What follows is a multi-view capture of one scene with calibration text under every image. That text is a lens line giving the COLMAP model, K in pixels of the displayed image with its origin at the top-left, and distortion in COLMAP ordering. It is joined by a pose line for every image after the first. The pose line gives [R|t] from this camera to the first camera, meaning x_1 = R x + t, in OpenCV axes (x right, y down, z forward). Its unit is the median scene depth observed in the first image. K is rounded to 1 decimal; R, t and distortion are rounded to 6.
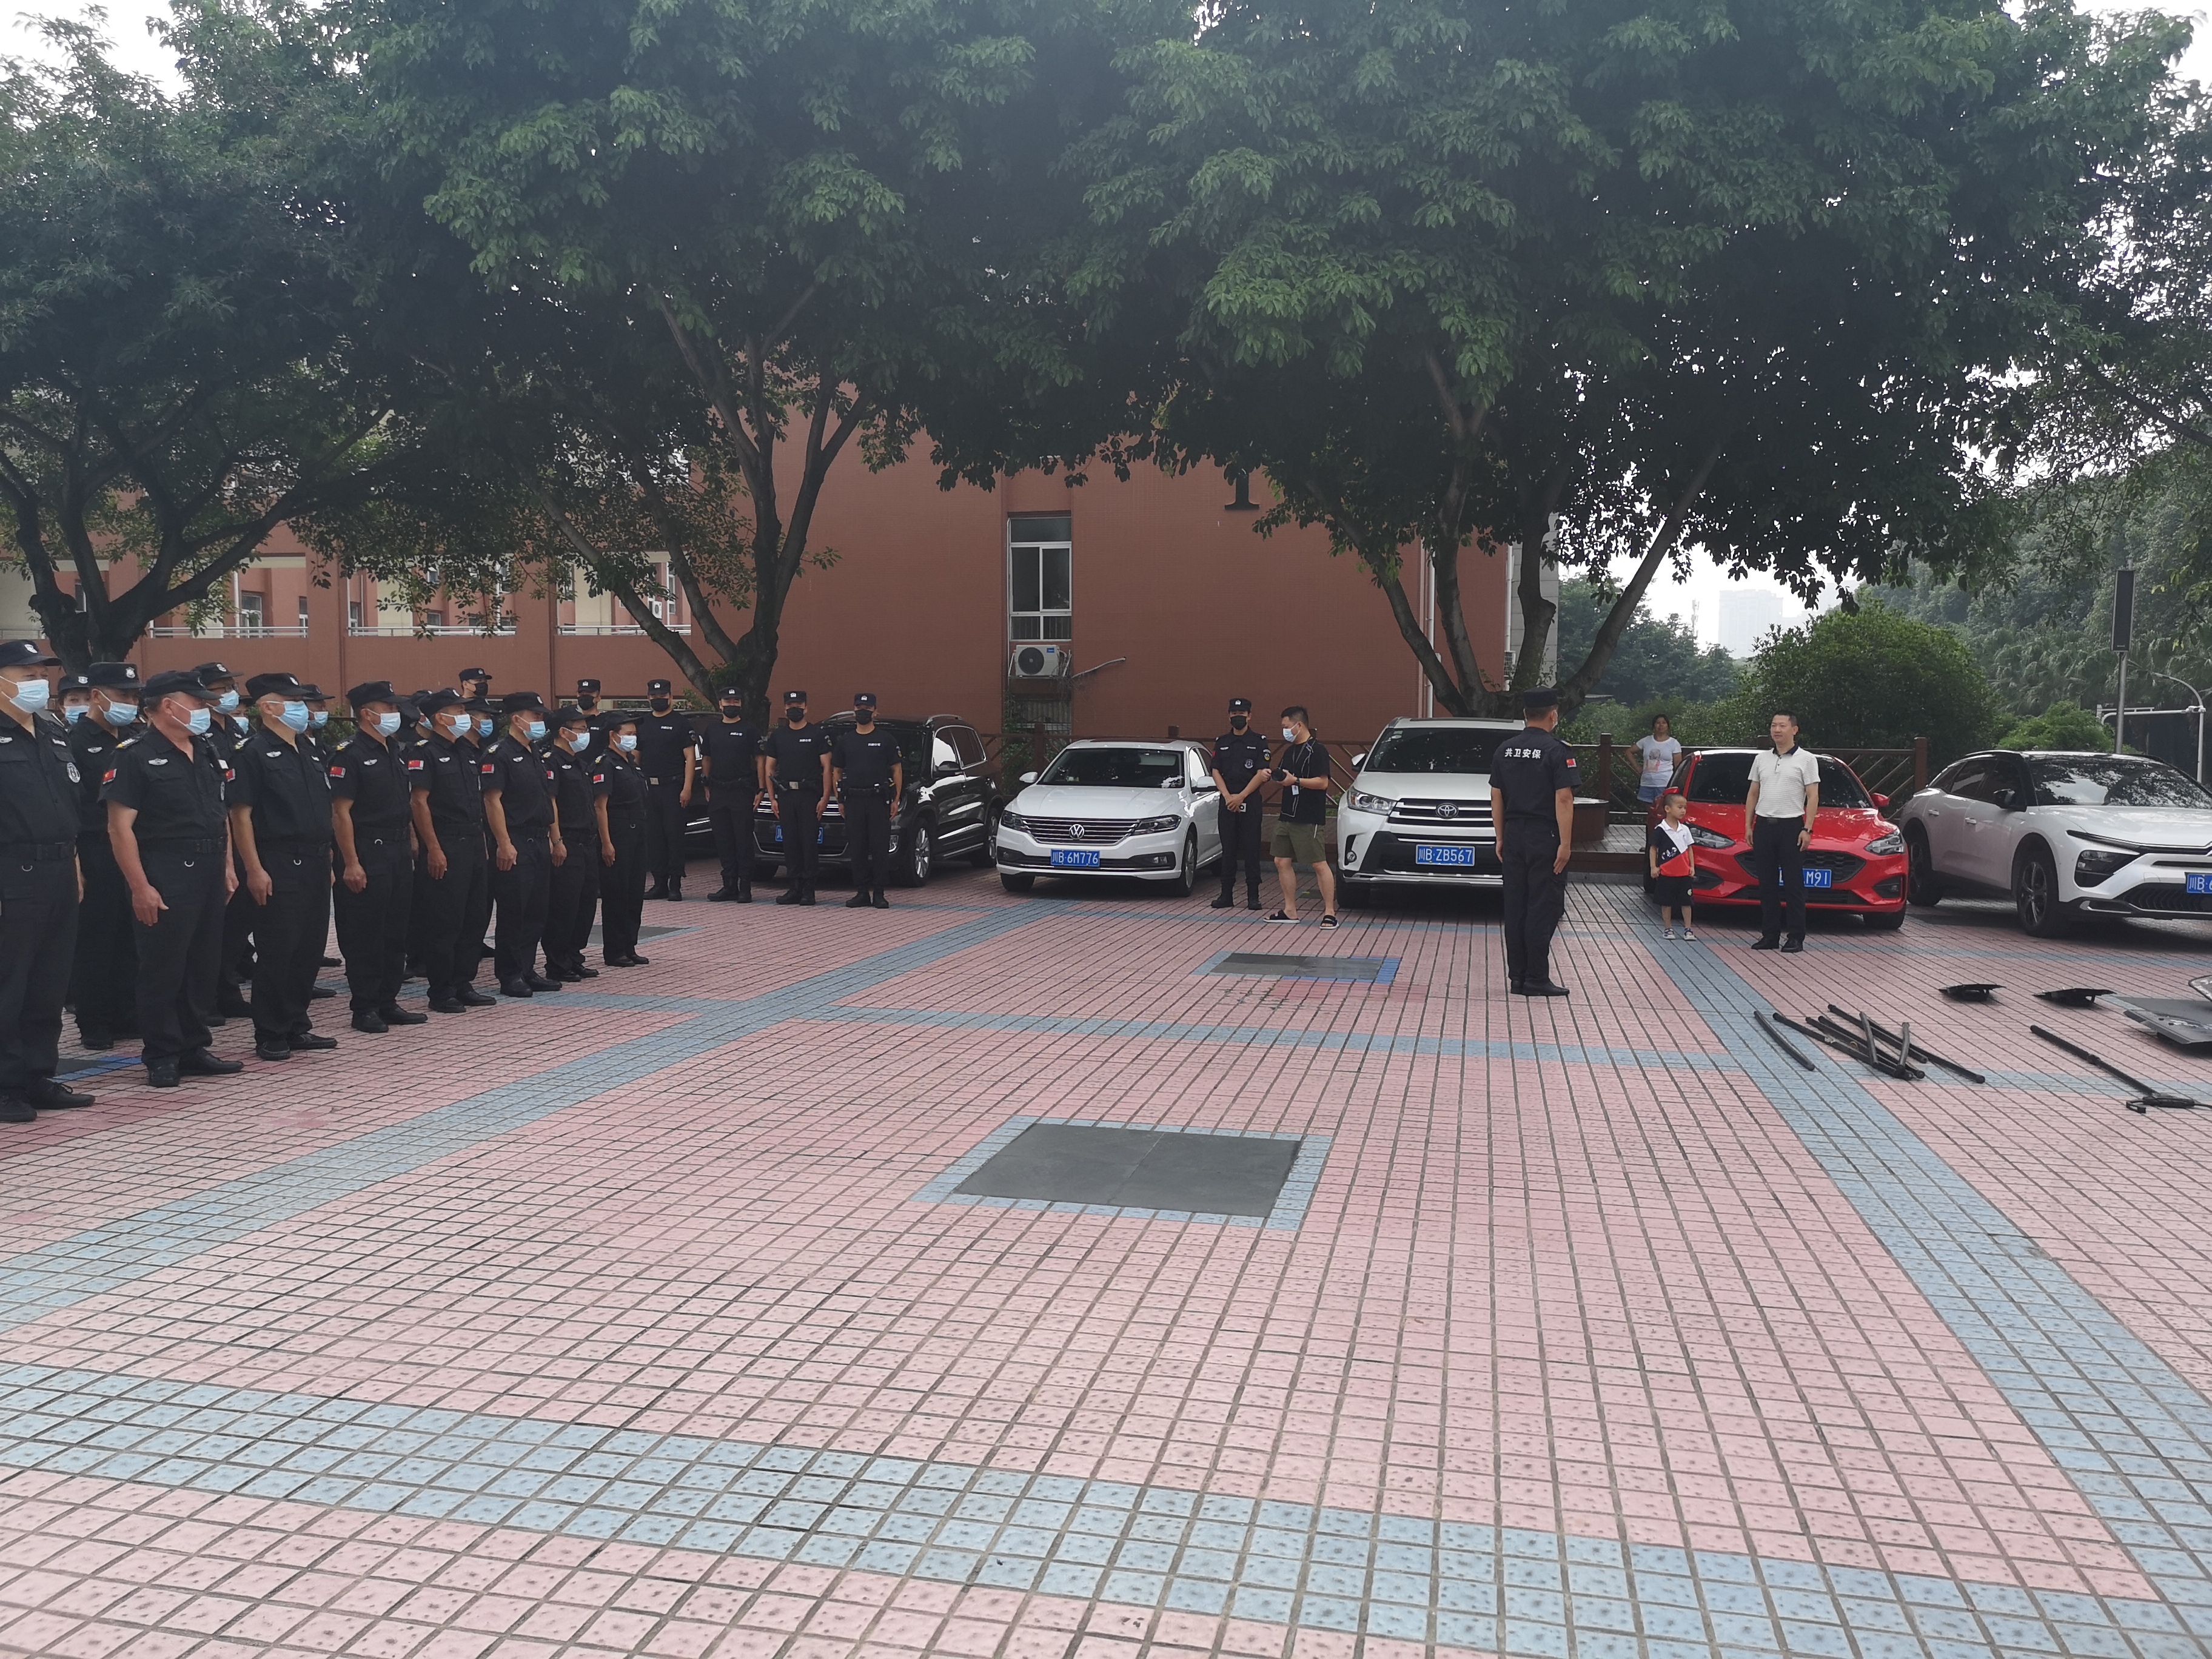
lens RADIAL K [[1699.2, 0, 1106.0], [0, 1699.2, 829.5], [0, 0, 1]] dist [0.006593, 0.002337]
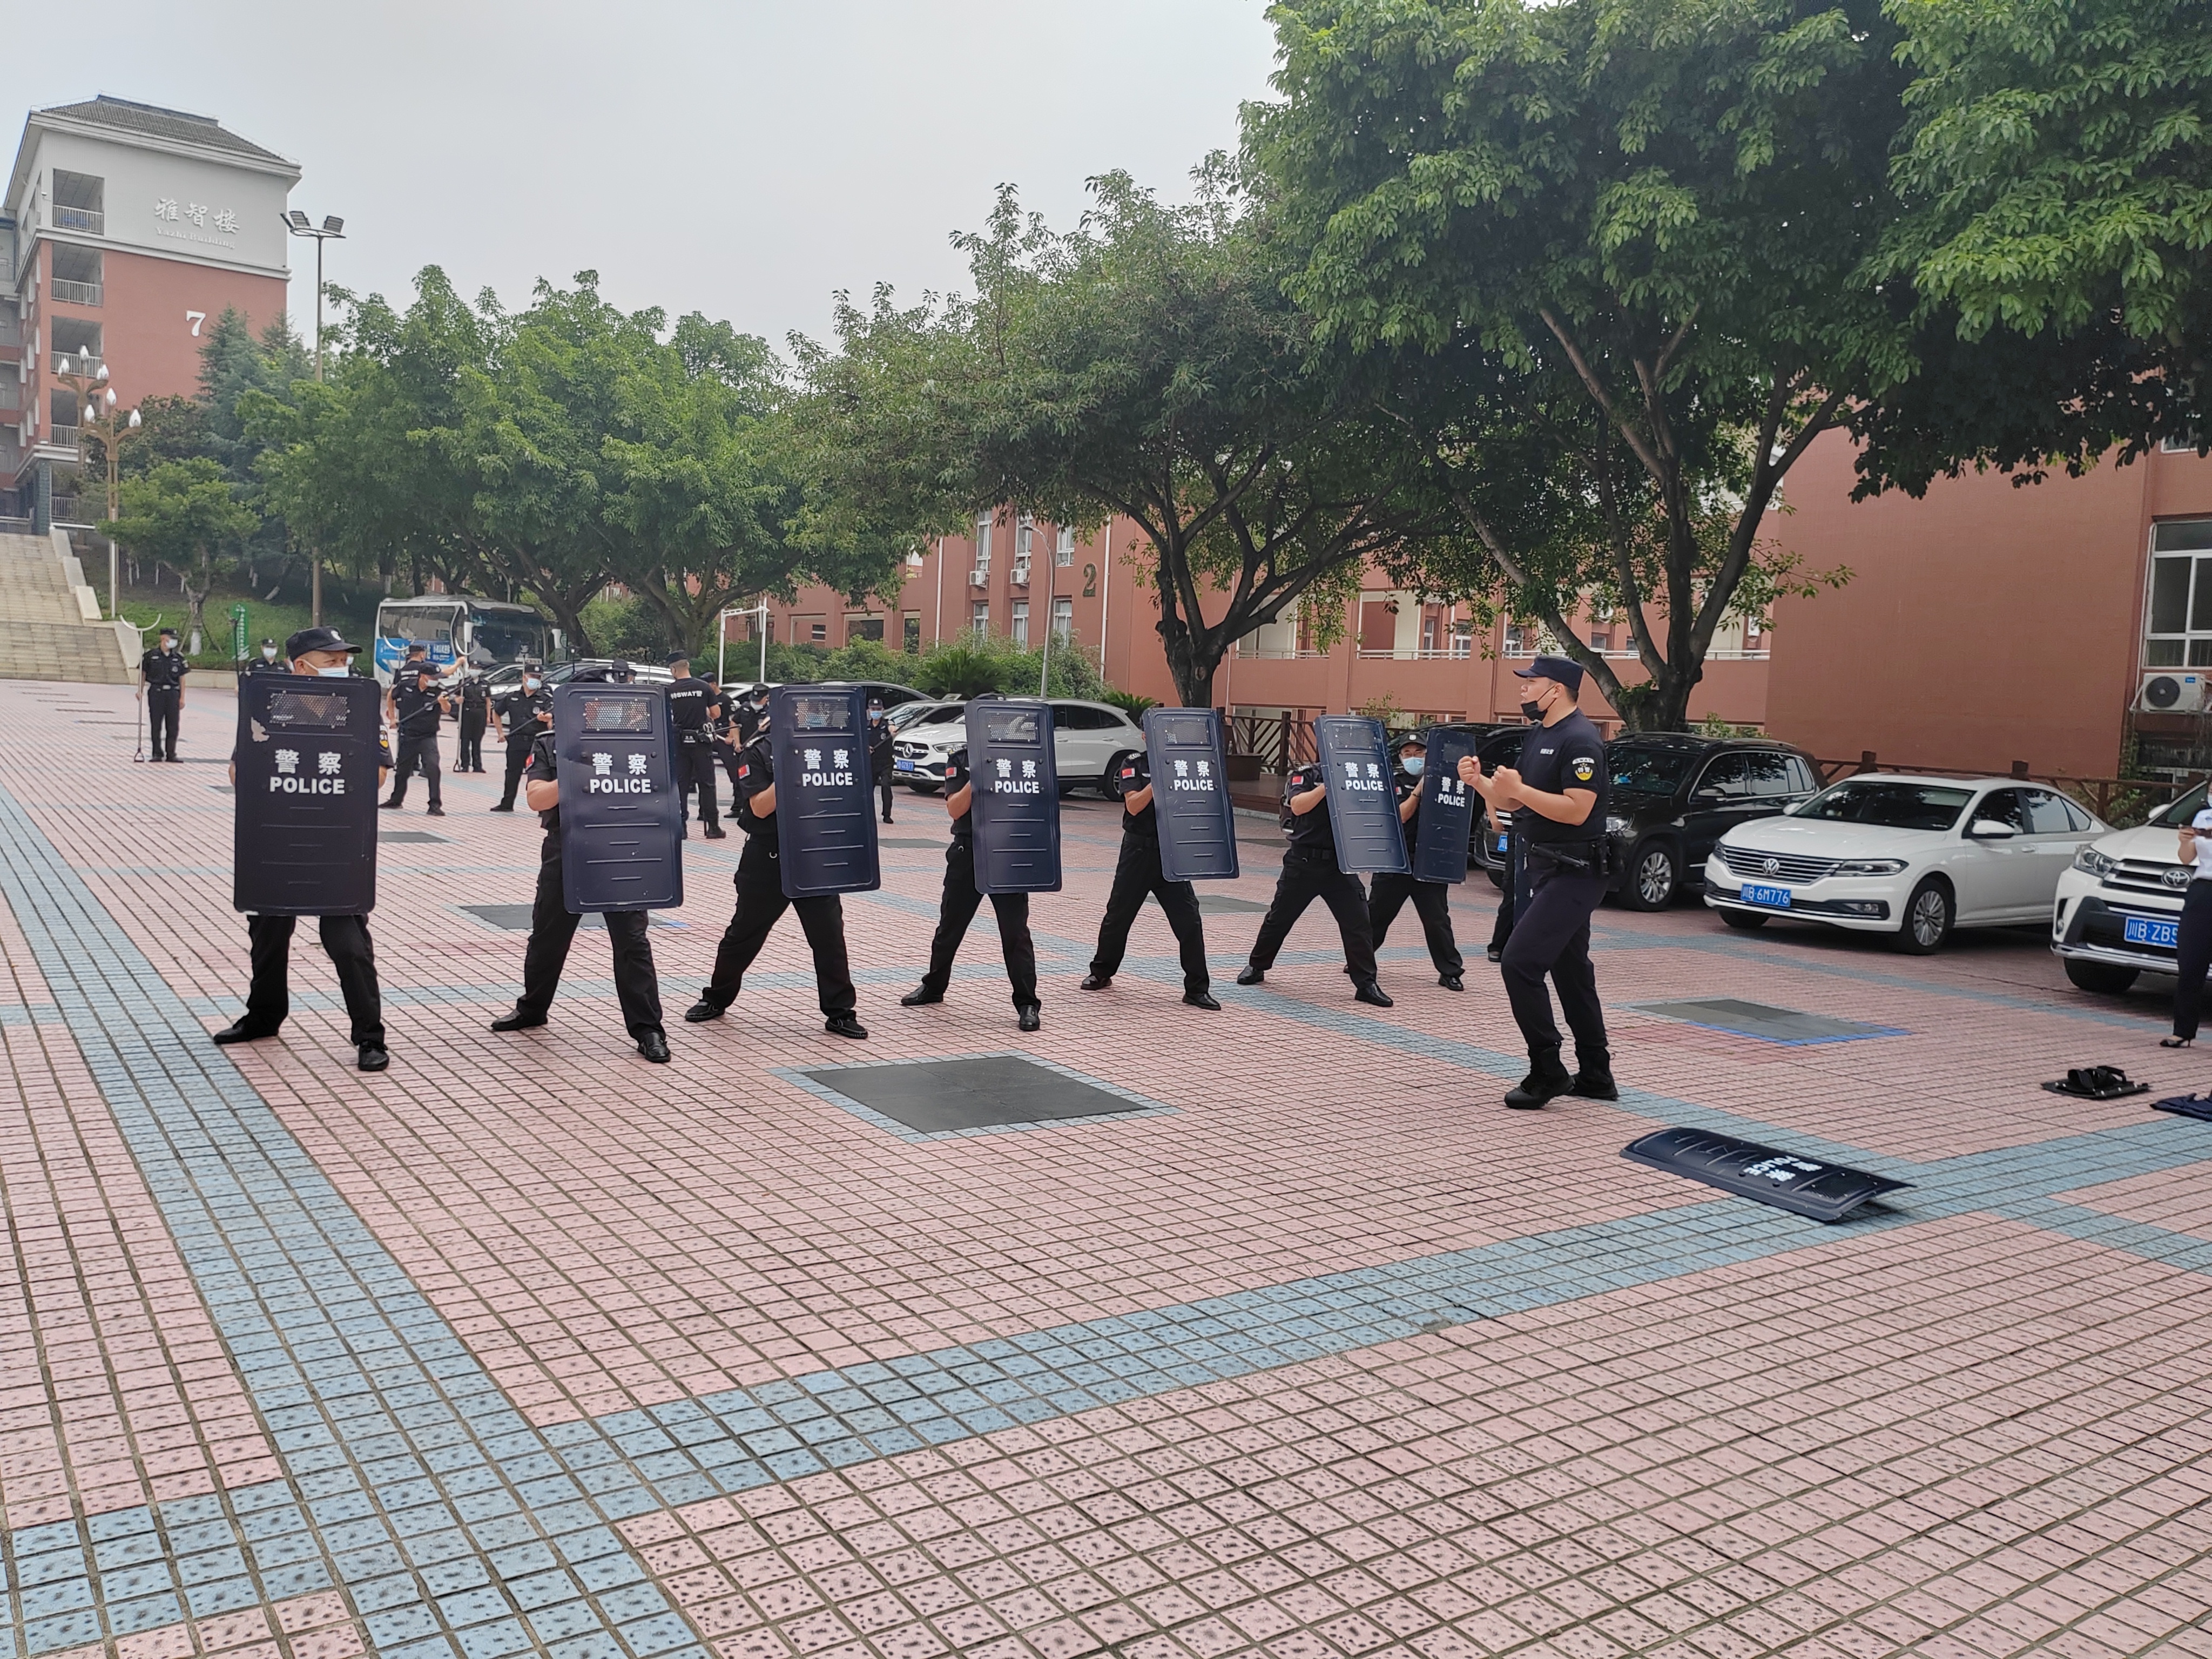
lens RADIAL K [[1697.8, 0, 1117.2], [0, 1697.8, 804.2], [0, 0, 1]] dist [0.046974, 0.000547]
pose [[0.745347, 0.066771, -0.663324, 0.331085], [-0.087275, 0.996182, 0.002210, -0.003743], [0.660939, 0.056244, 0.748329, 0.067097]]
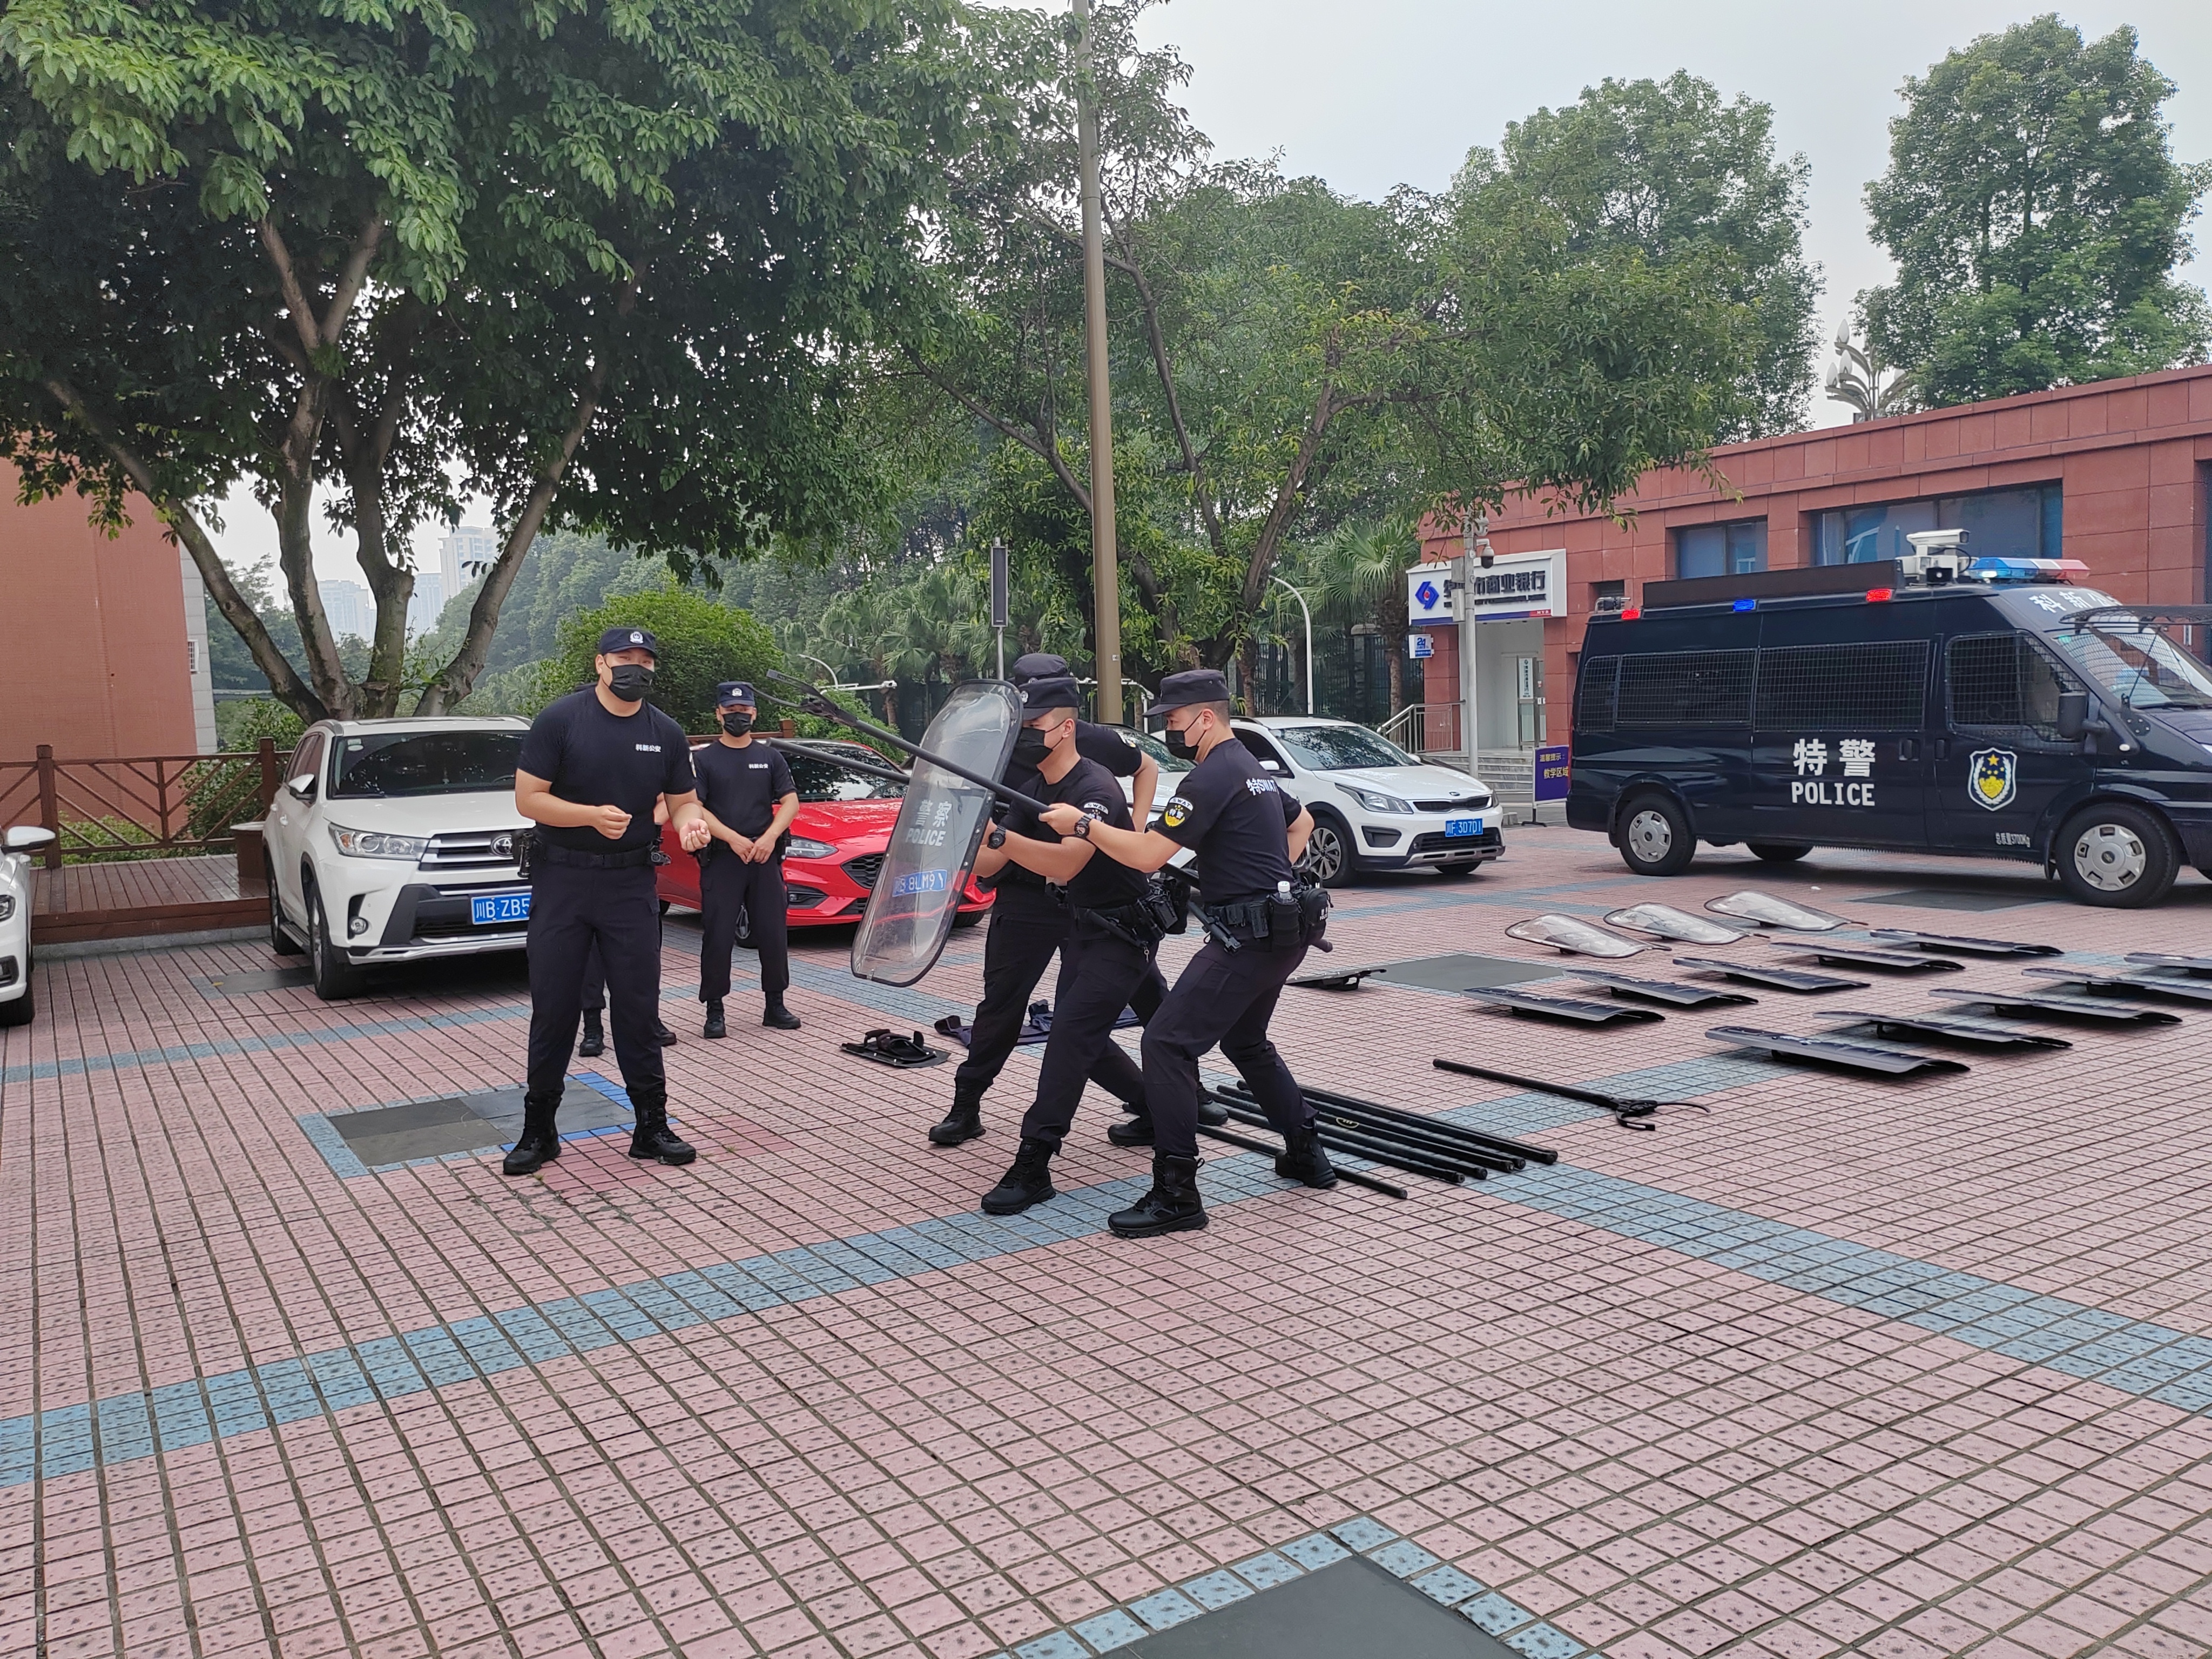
lens RADIAL K [[1674.2, 0, 1106.8], [0, 1674.2, 845.9], [0, 0, 1]] dist [0.021905, 0.000295]
pose [[0.708223, -0.099961, 0.698877, -0.107408], [0.088080, 0.994702, 0.053016, -0.023791], [-0.700473, 0.024010, 0.713275, 0.279716]]
